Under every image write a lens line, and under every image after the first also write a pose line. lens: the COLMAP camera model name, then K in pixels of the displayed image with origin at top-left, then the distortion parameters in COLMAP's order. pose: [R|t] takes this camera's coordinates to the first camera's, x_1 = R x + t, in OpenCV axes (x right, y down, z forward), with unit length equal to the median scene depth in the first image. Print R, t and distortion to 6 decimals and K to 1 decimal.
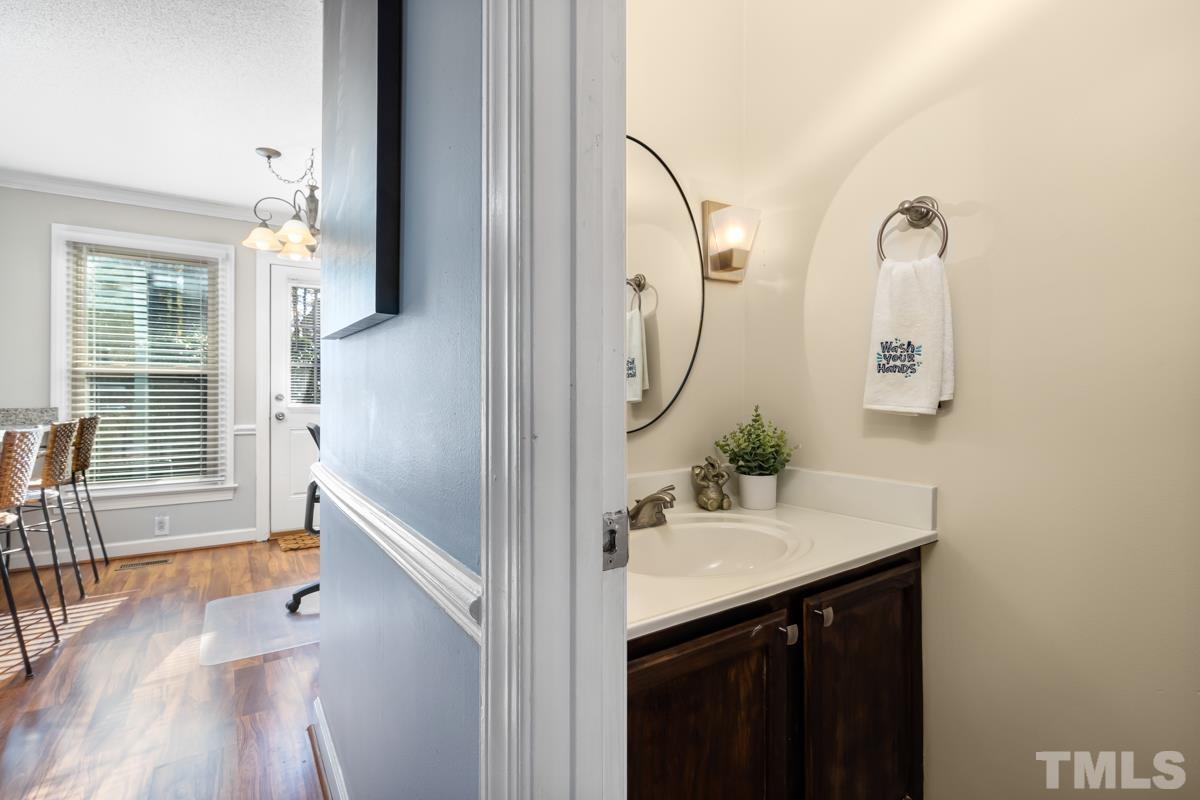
lens RADIAL K [[560.1, 0, 600.6], [0, 560.1, 401.2], [0, 0, 1]] dist [-0.002121, 0.001086]
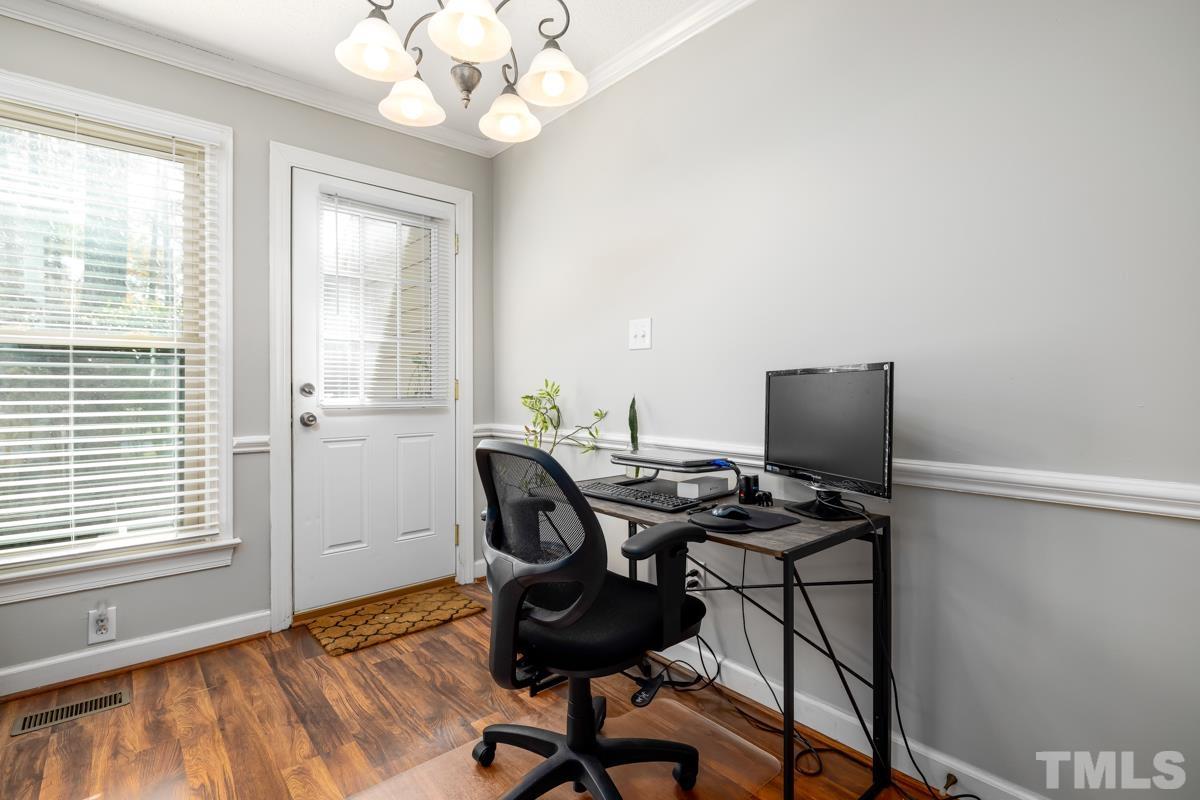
lens RADIAL K [[560.1, 0, 597.4], [0, 560.1, 390.6], [0, 0, 1]] dist [-0.002121, 0.001086]
pose [[0.992734, -0.006279, 0.120169, -0.353404], [0.006489, 0.999978, -0.001355, -0.002577], [-0.120158, 0.002125, 0.992753, 0.382619]]
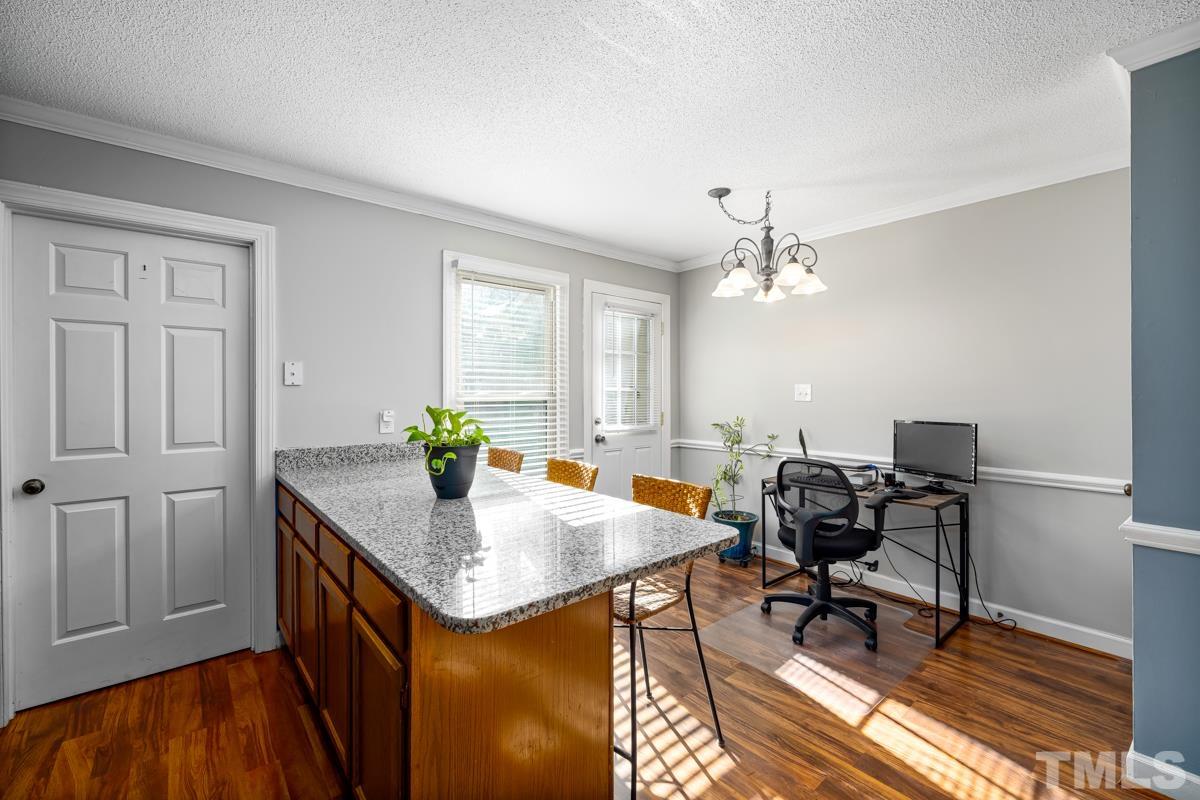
lens RADIAL K [[489.7, 0, 603.6], [0, 489.7, 396.3], [0, 0, 1]] dist [0.003076, 0.000823]
pose [[0.994101, -0.003599, 0.108400, -0.697654], [0.003558, 0.999994, 0.000572, -0.056247], [-0.108401, -0.000183, 0.994107, 0.101354]]
